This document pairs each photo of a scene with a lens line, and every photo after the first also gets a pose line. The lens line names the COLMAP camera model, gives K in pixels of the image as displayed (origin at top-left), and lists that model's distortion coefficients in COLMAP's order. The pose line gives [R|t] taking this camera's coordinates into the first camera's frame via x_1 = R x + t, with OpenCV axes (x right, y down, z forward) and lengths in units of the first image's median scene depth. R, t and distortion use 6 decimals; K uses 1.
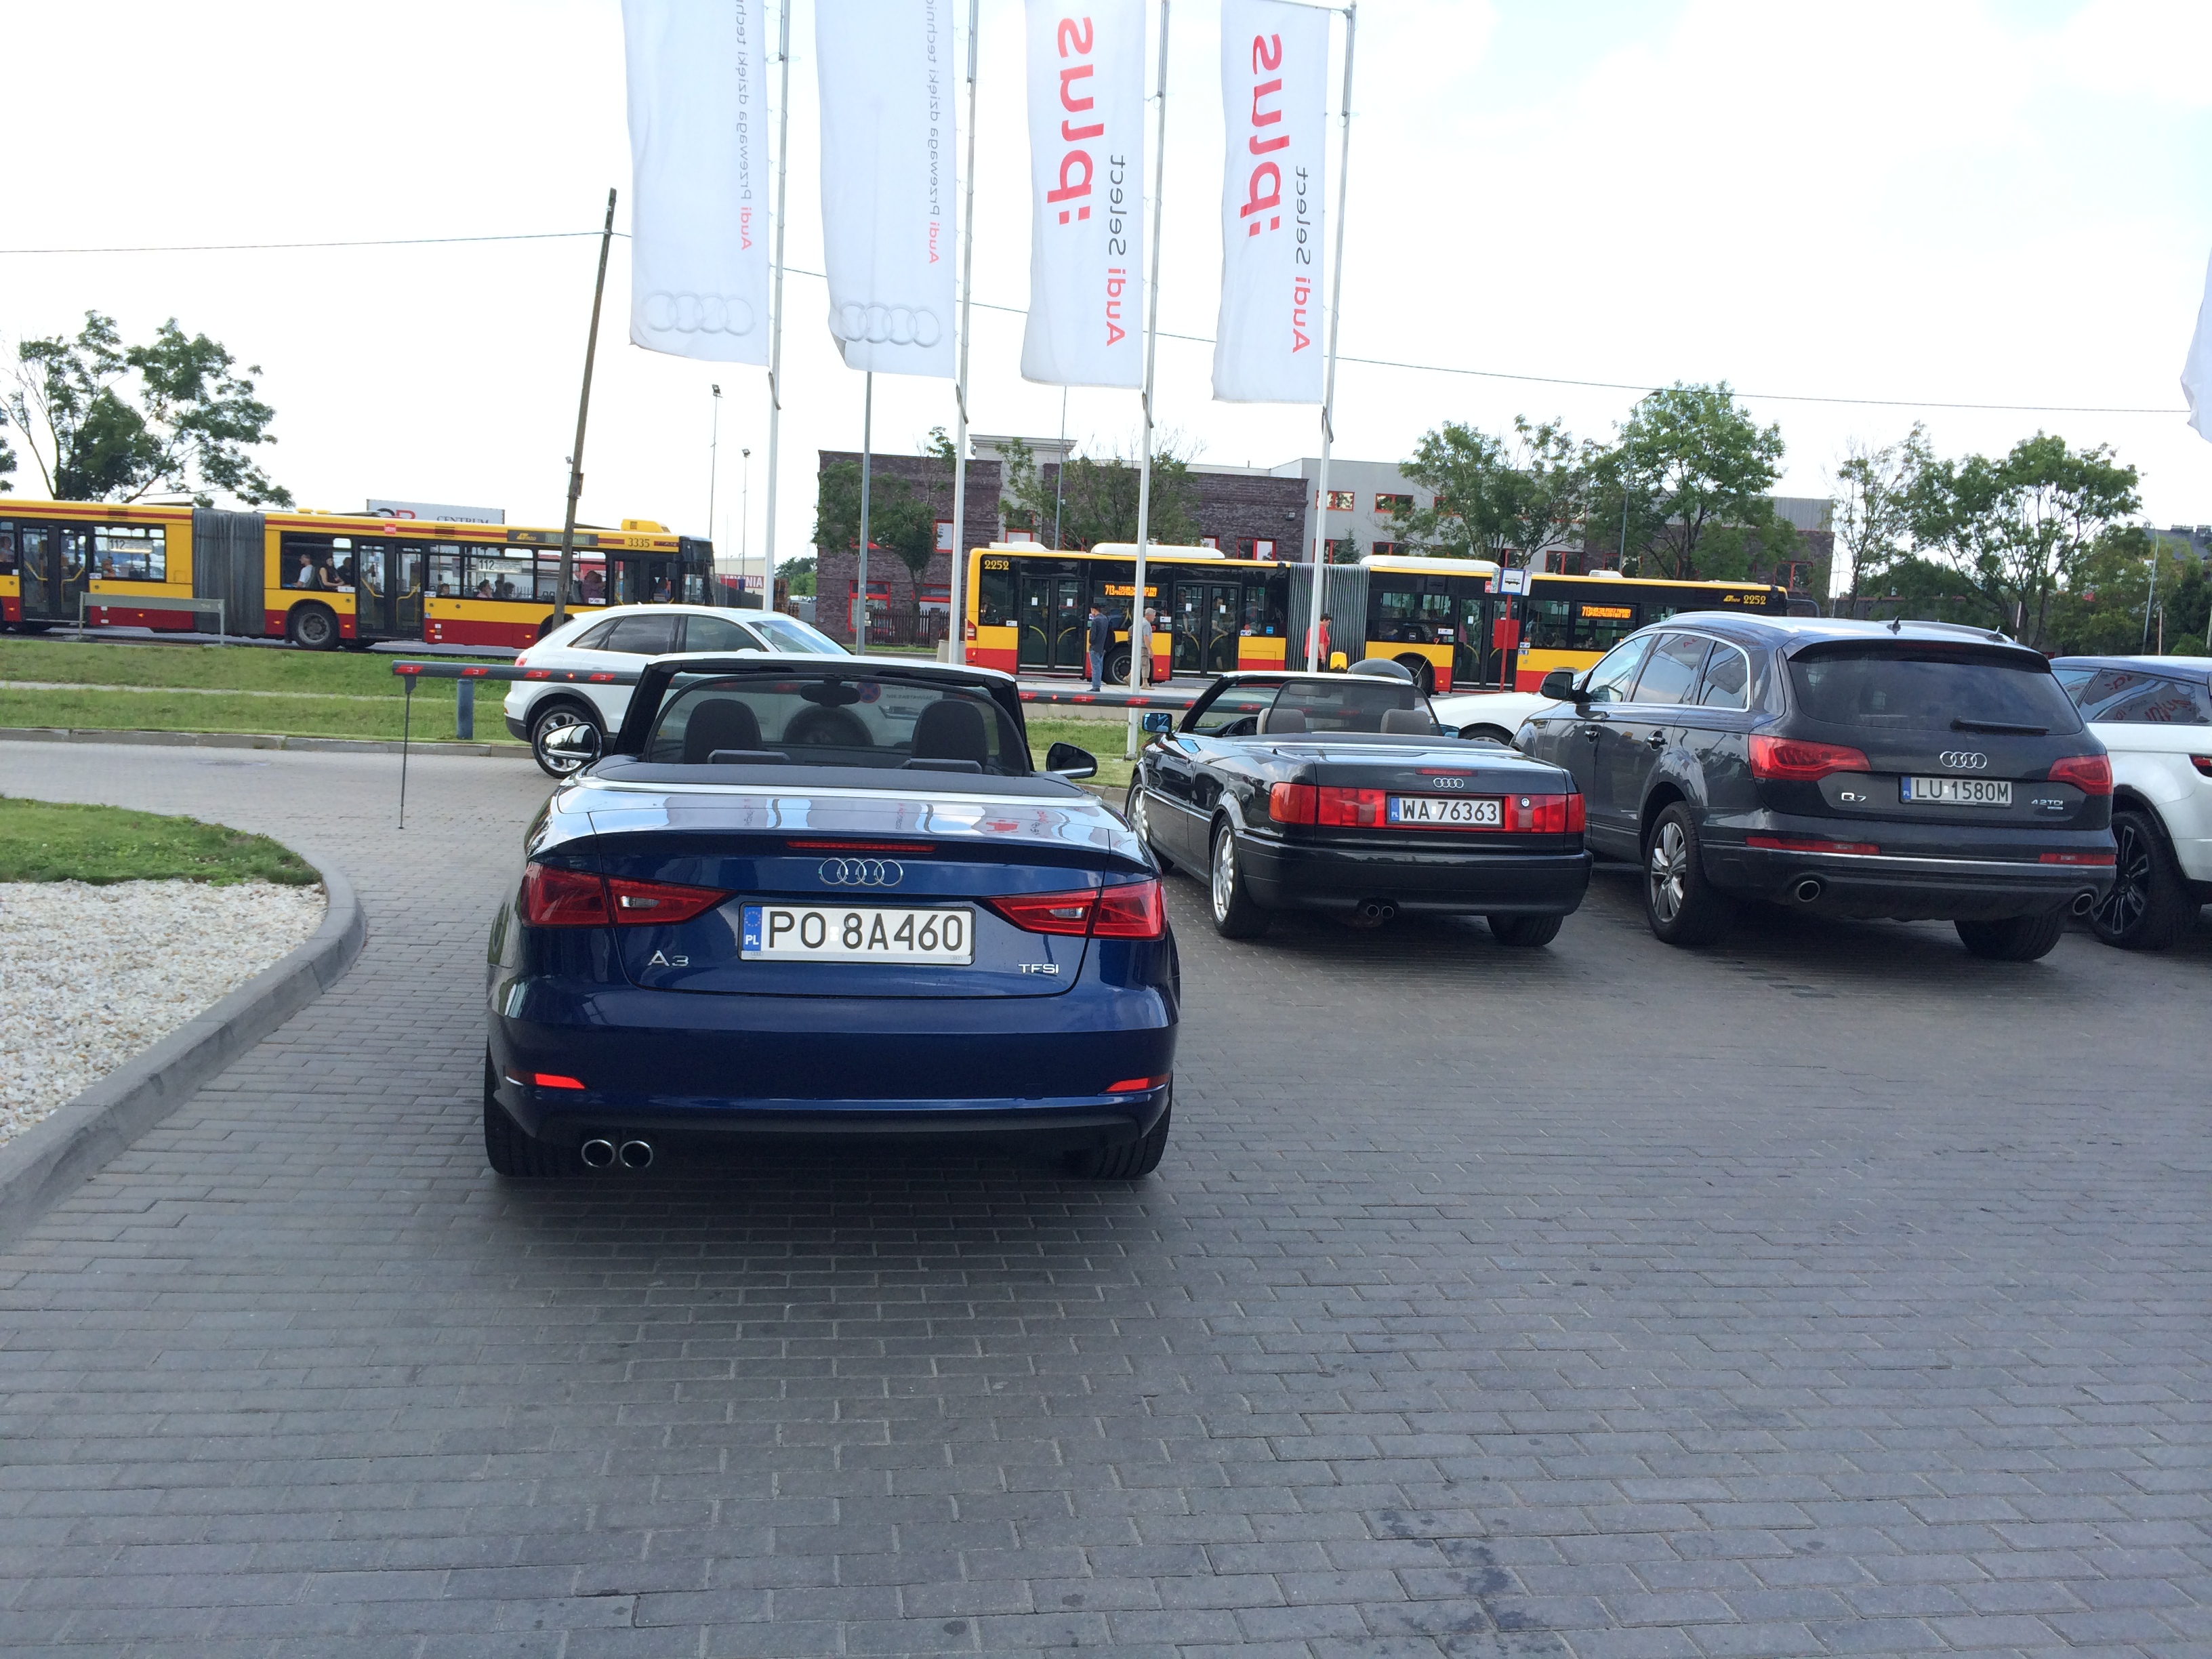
lens RADIAL K [[1914.5, 0, 1105.6], [0, 1914.5, 775.8], [0, 0, 1]] dist [0.102816, -0.158175]
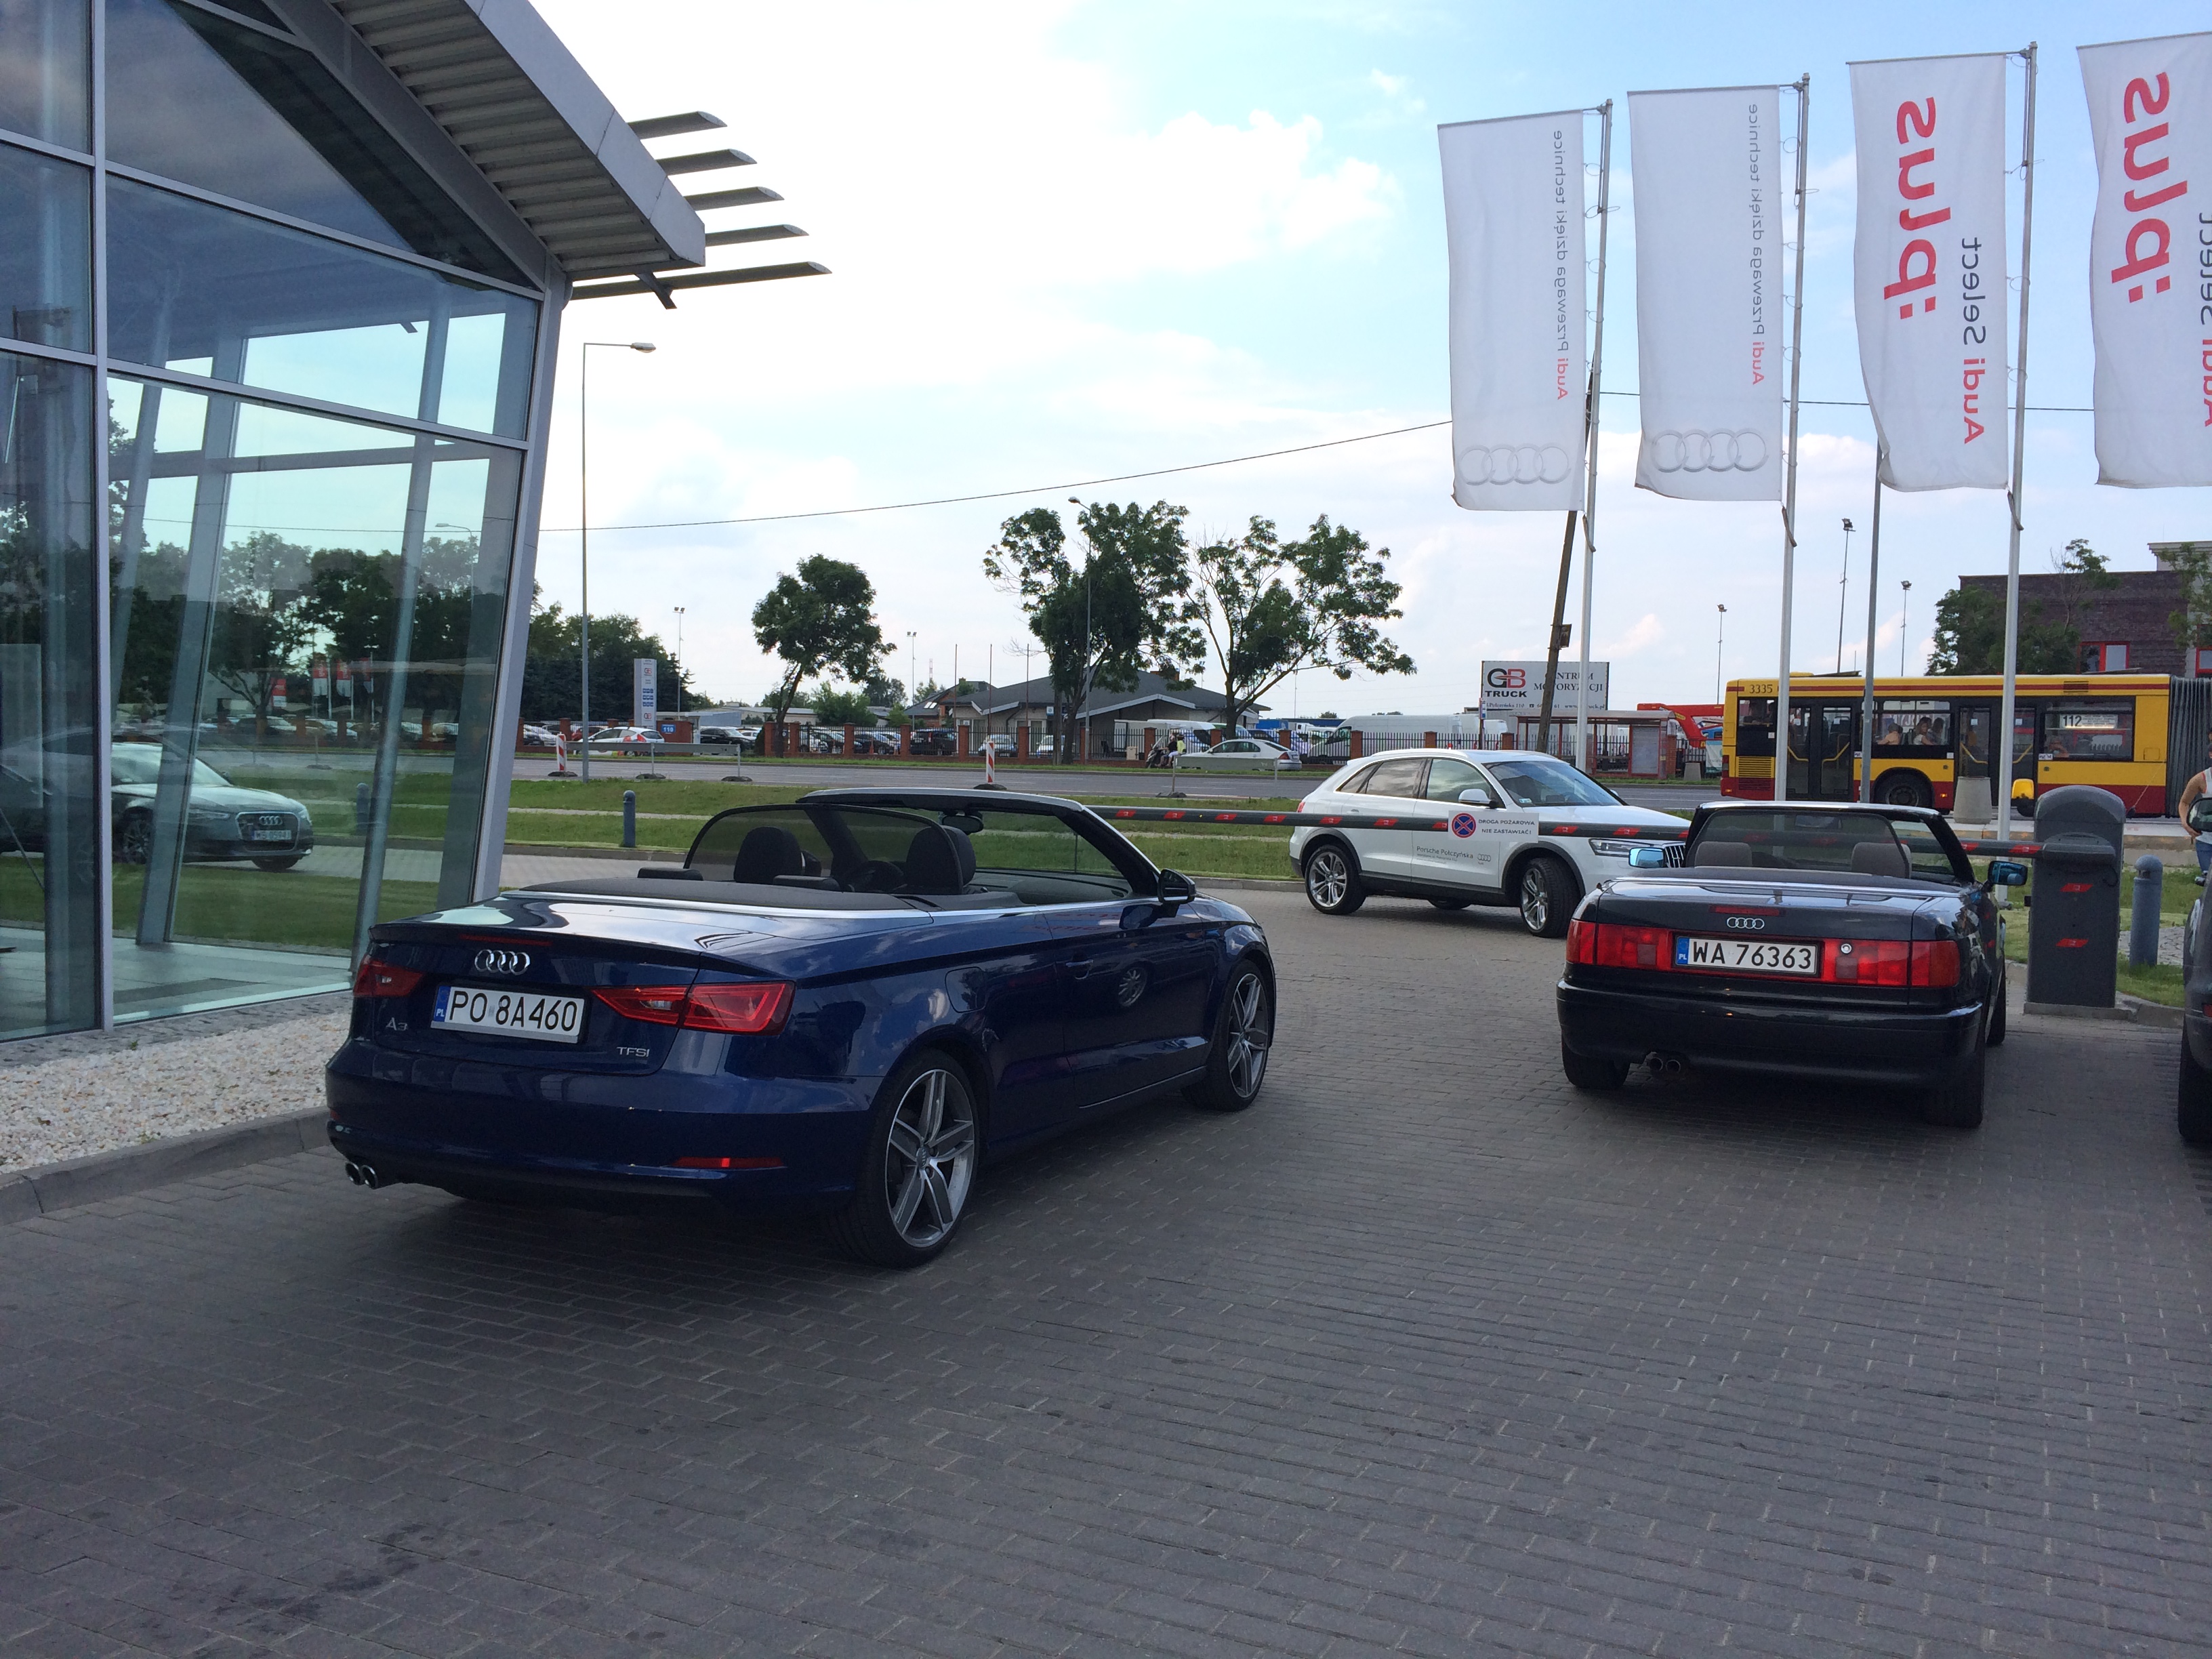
lens RADIAL K [[1914.5, 0, 1105.6], [0, 1914.5, 775.8], [0, 0, 1]] dist [0.102816, -0.158175]
pose [[0.816035, -0.022583, -0.577560, 0.408953], [-0.022291, 0.997263, -0.070489, 0.004949], [0.577572, 0.070396, 0.813299, 0.098589]]
